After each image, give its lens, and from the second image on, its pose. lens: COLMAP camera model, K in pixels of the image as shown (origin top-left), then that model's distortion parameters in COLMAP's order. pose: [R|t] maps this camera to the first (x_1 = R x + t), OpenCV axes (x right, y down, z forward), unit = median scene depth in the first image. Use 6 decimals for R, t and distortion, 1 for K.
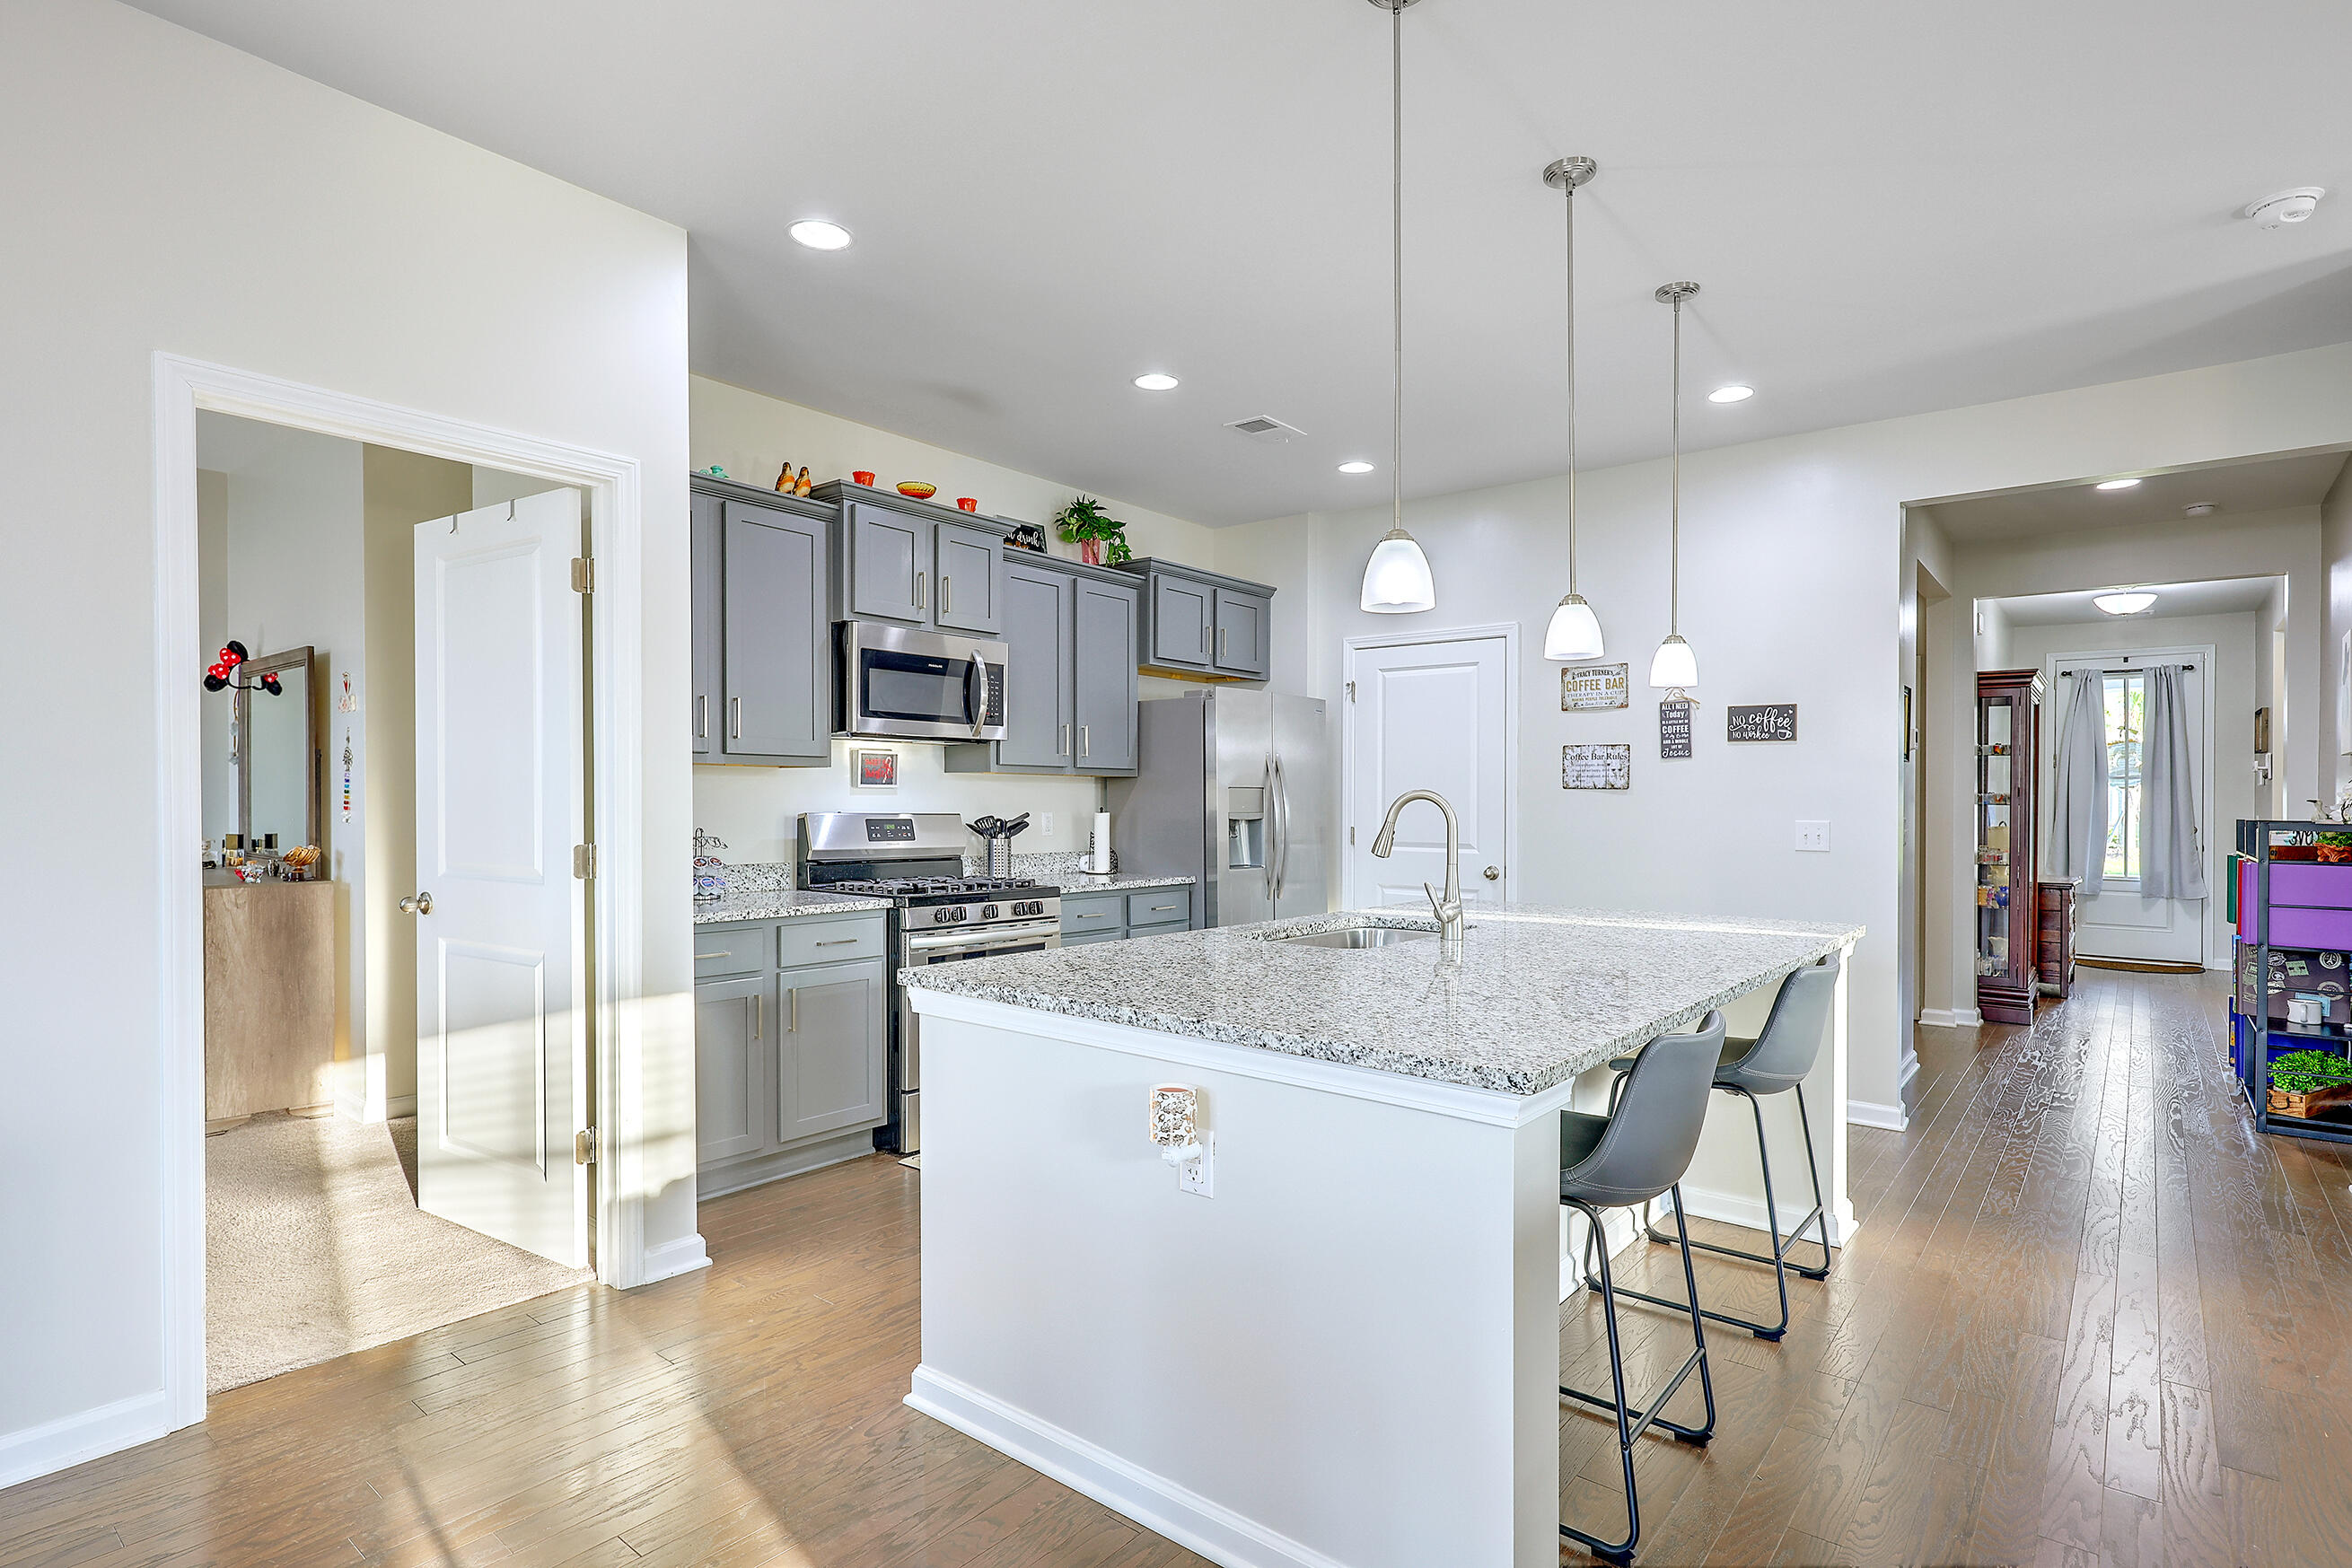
lens RADIAL K [[1184.5, 0, 1177.8], [0, 1184.5, 806.3], [0, 0, 1]] dist [0.002123, 0.000851]
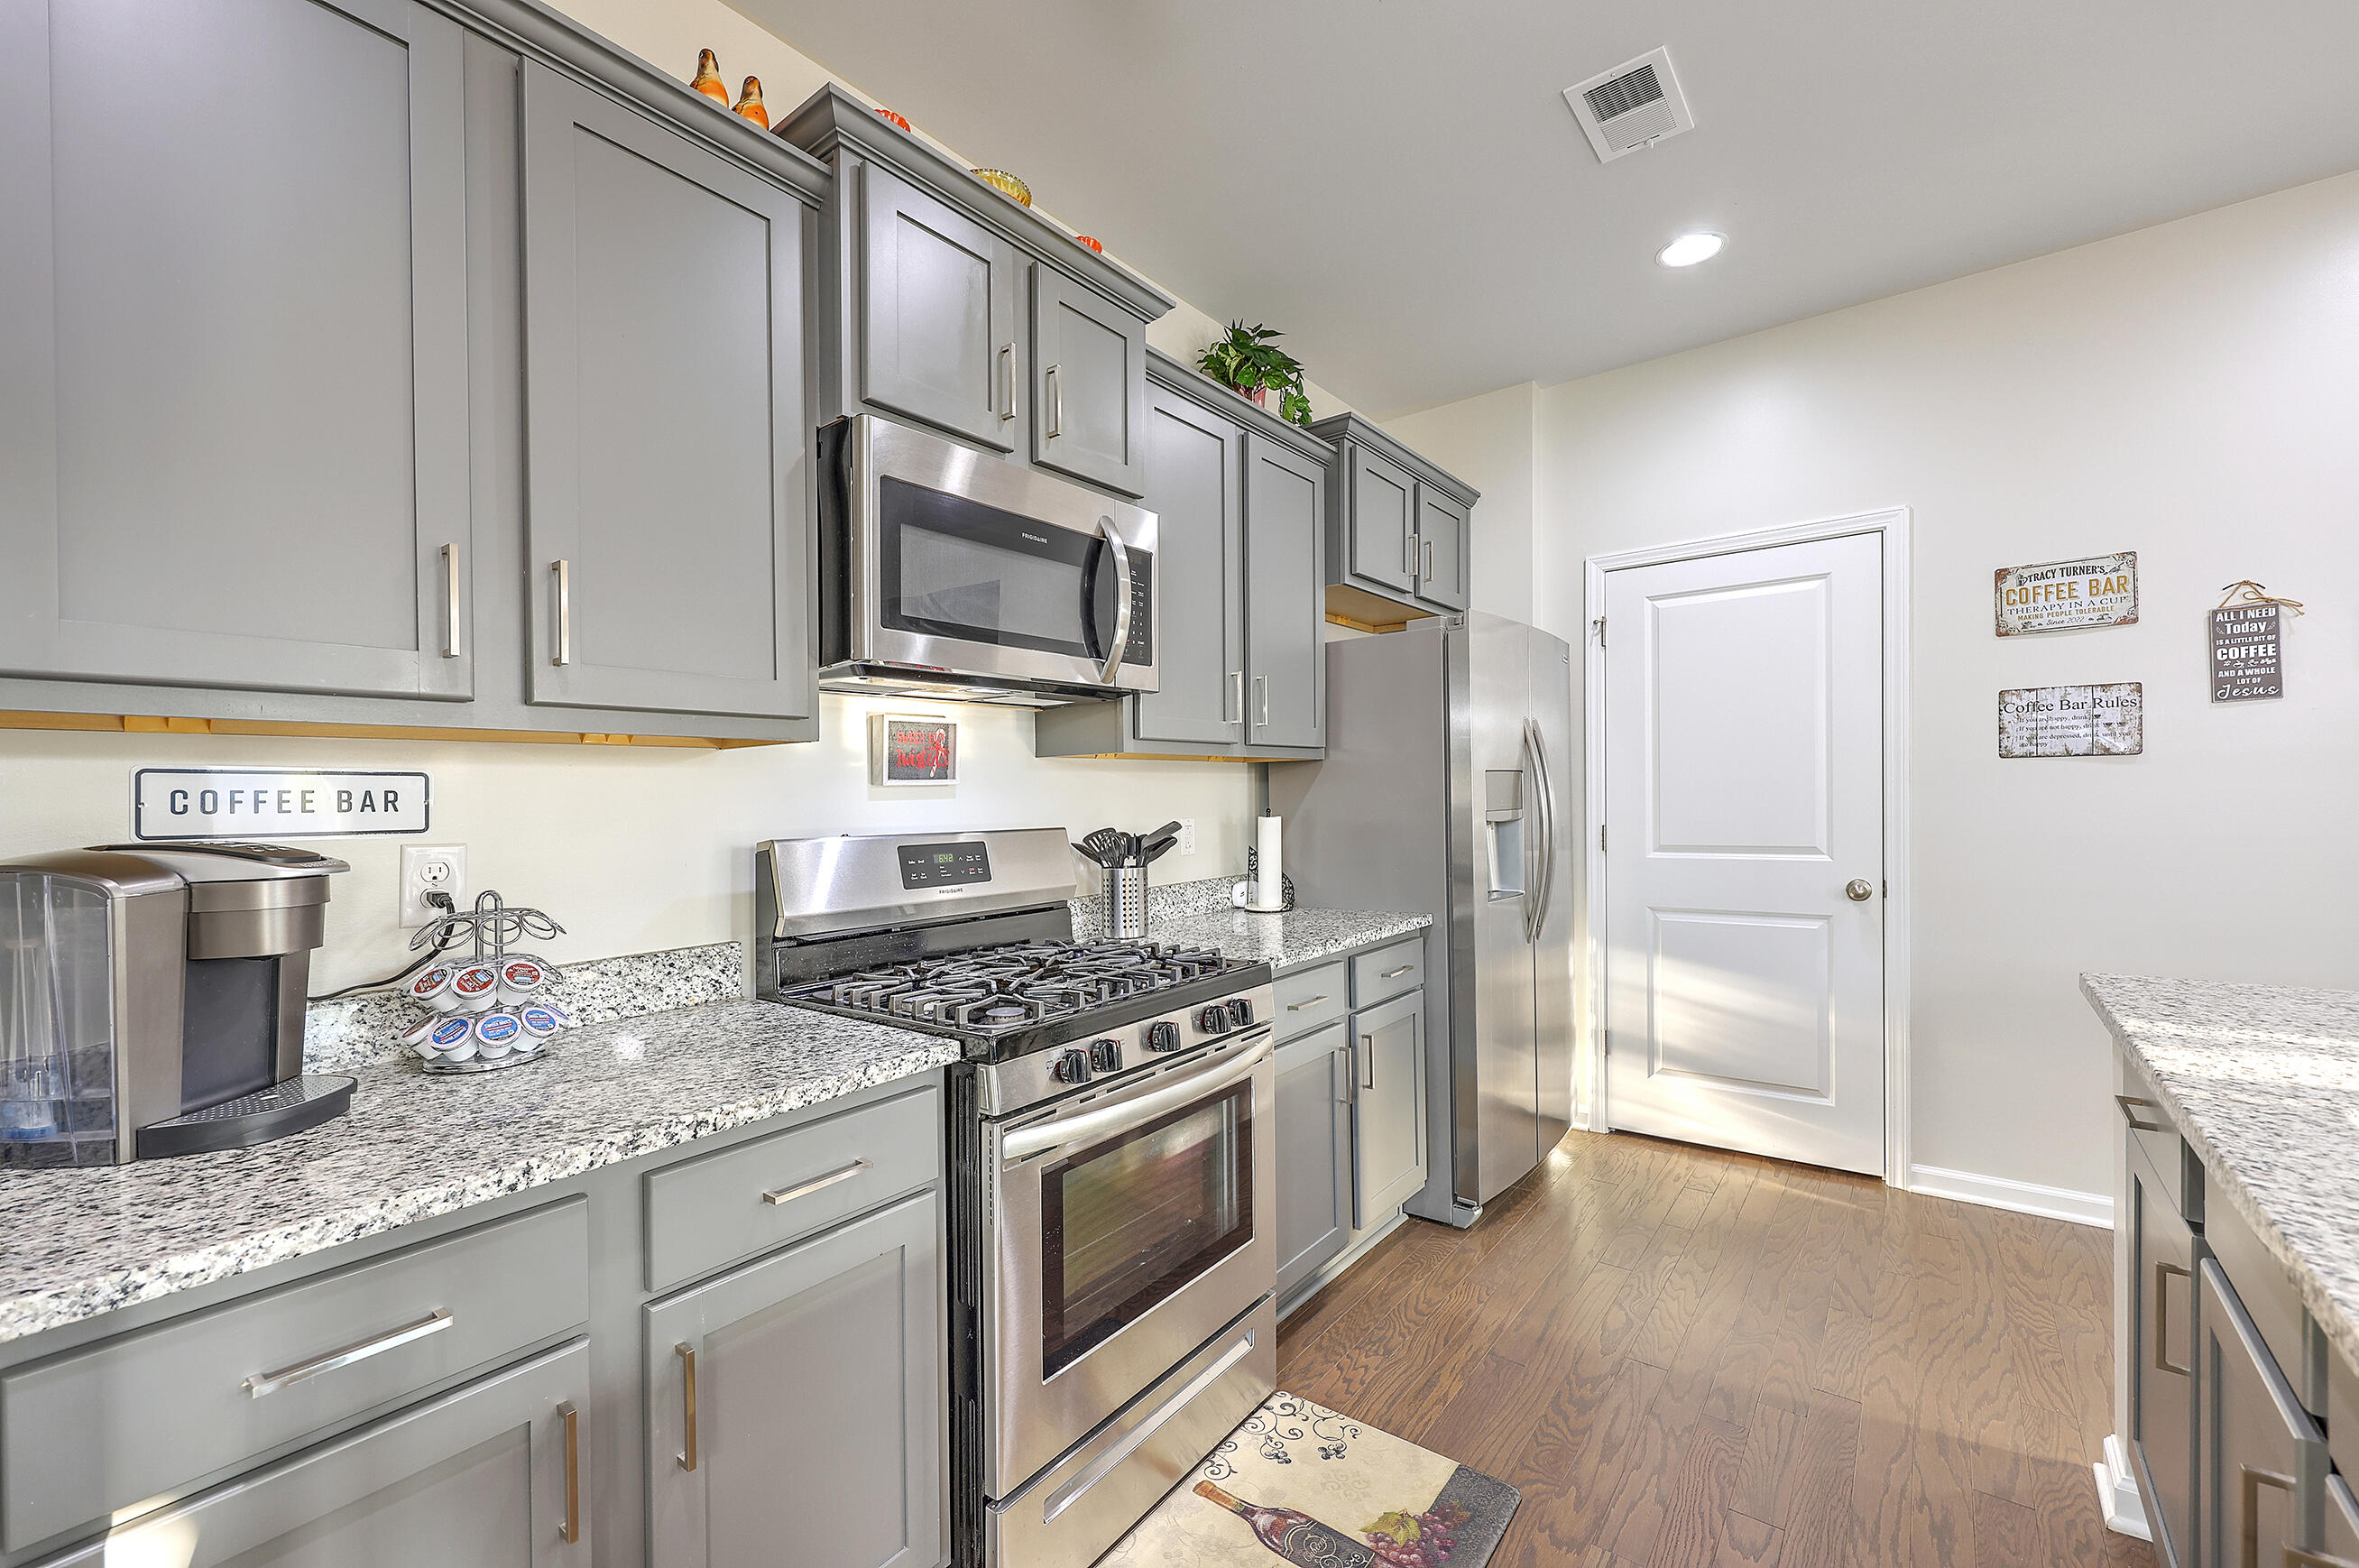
lens RADIAL K [[958.5, 0, 1188.8], [0, 958.5, 731.7], [0, 0, 1]] dist [0.001270, 0.000077]
pose [[0.999281, -0.026963, 0.026668, -0.141044], [0.028817, 0.997005, -0.071774, -0.005095], [-0.024653, 0.072491, 0.997064, 0.555389]]
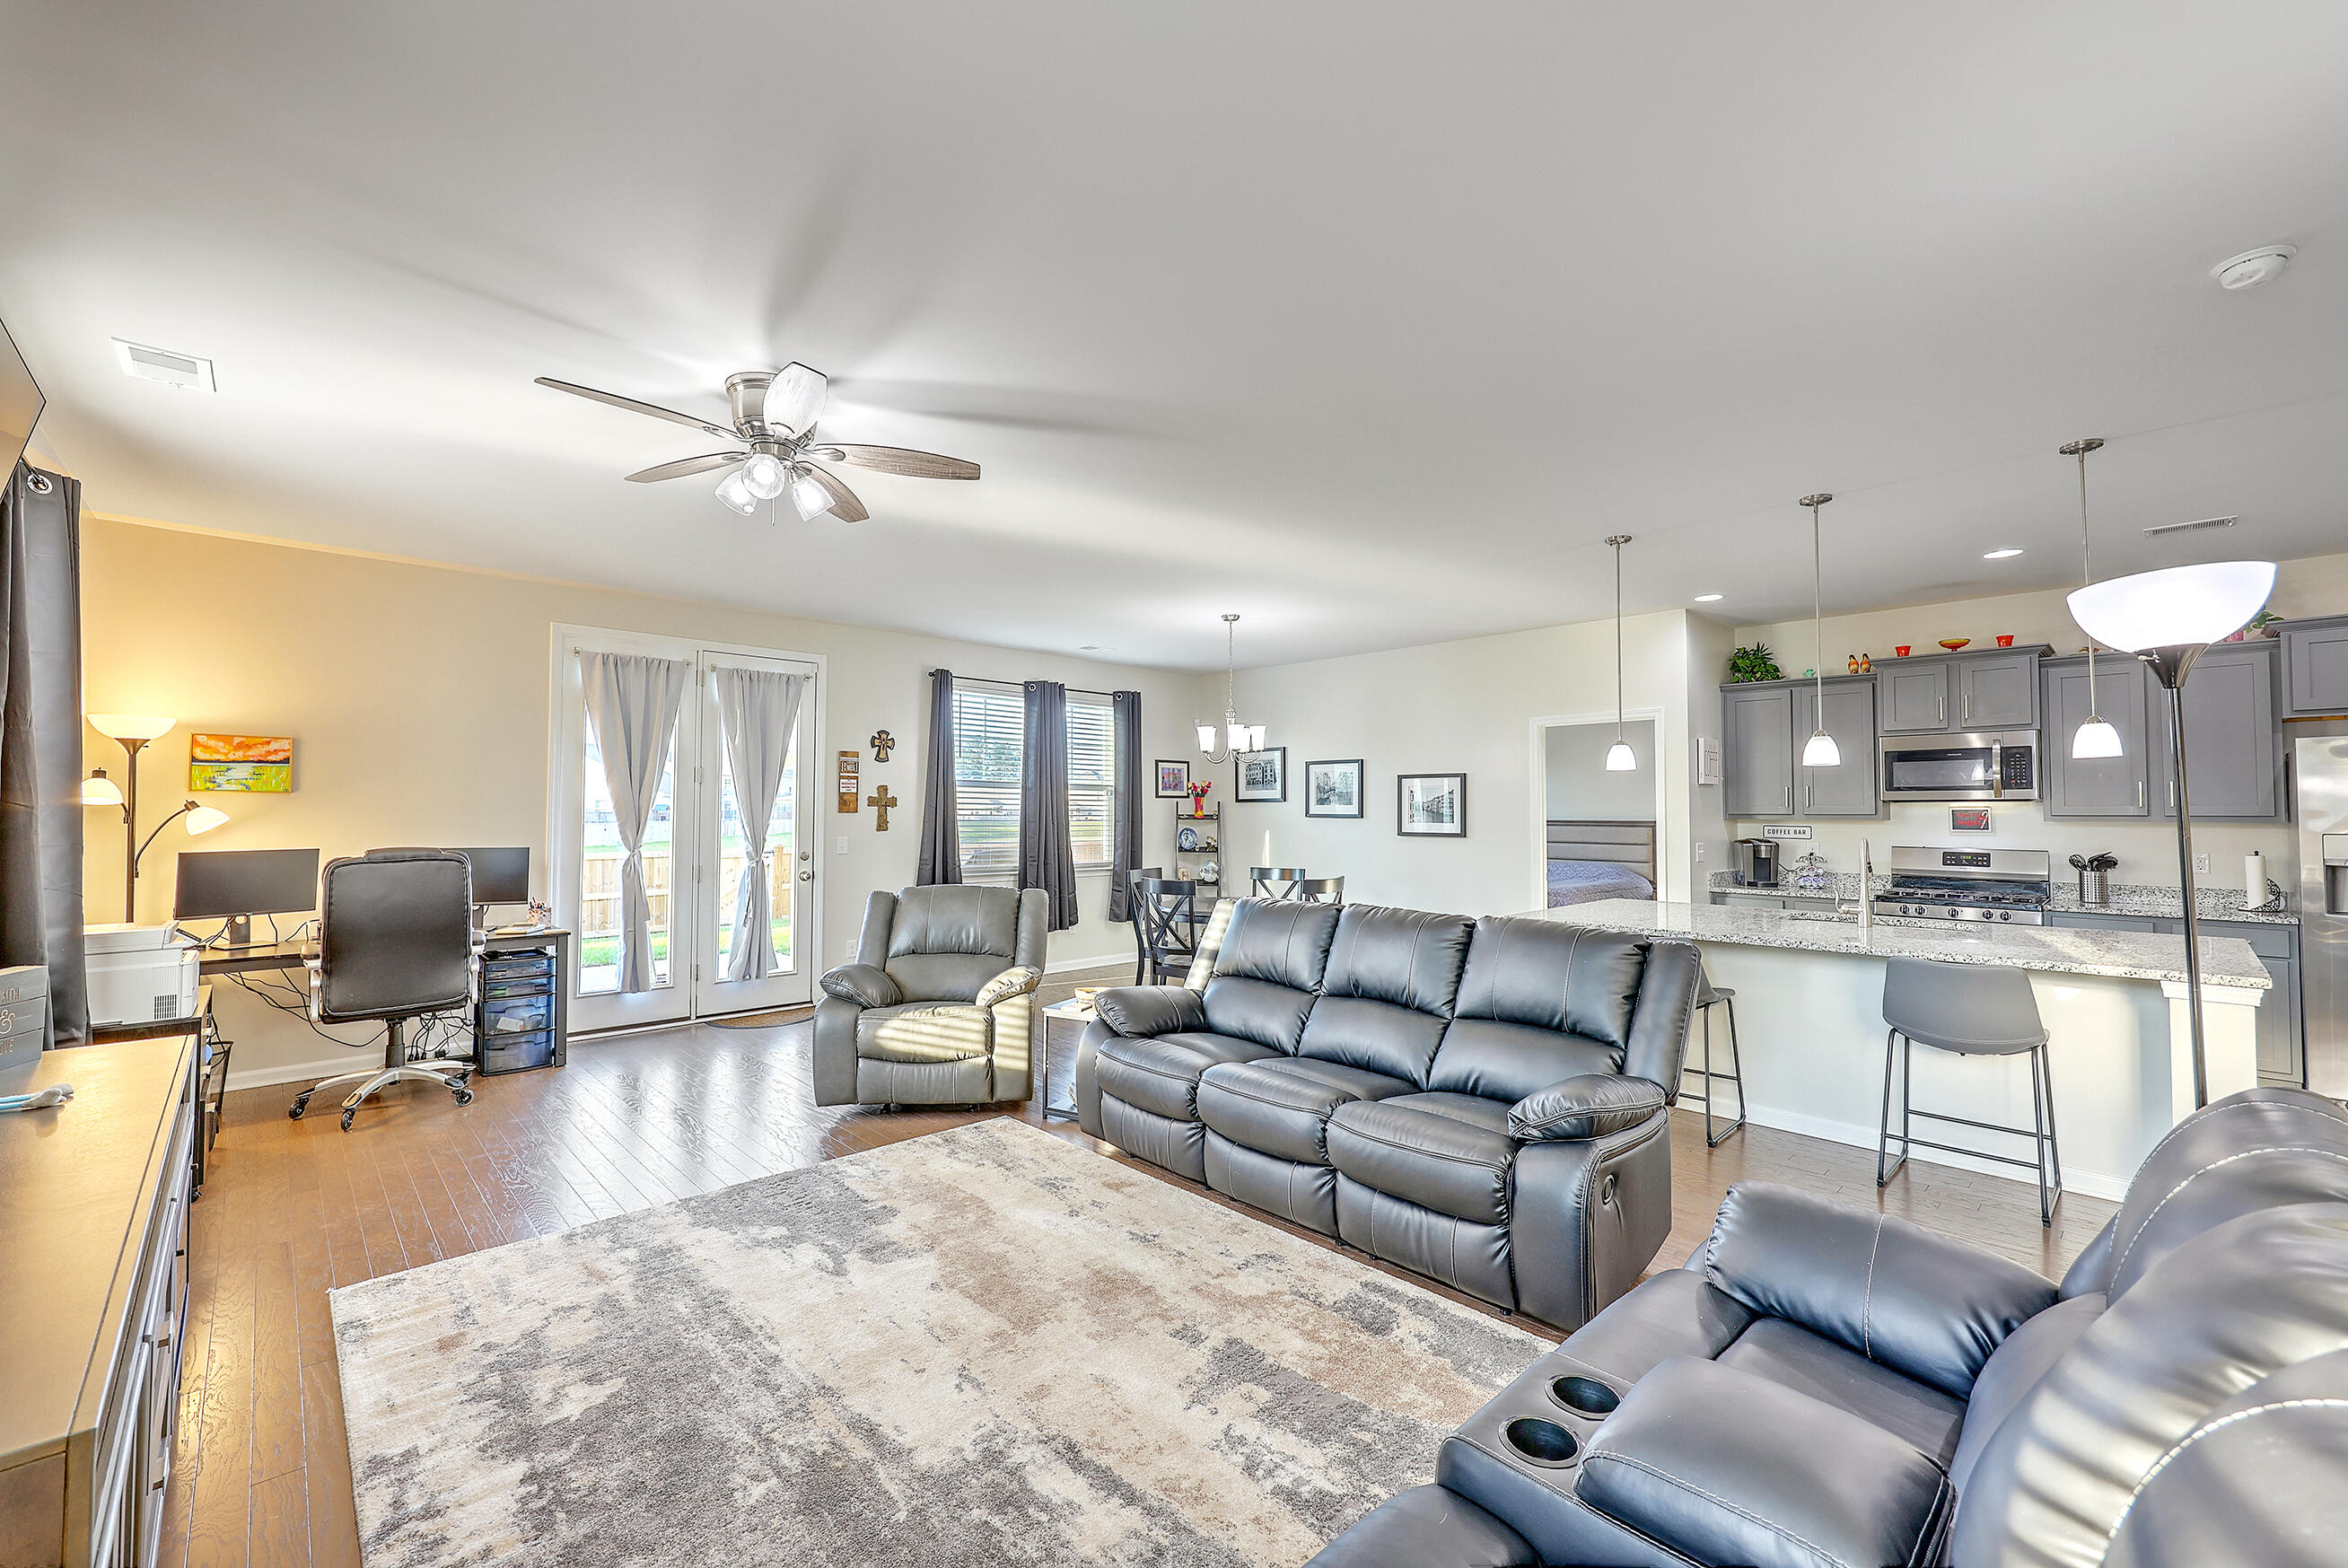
lens RADIAL K [[951.7, 0, 1186.1], [0, 951.7, 786.6], [0, 0, 1]] dist [0.002784, 0.000187]
pose [[-0.113410, -0.037355, -0.992846, 1.099529], [-0.011765, 0.999273, -0.036253, -0.017803], [0.993479, 0.007569, -0.113767, 0.124449]]
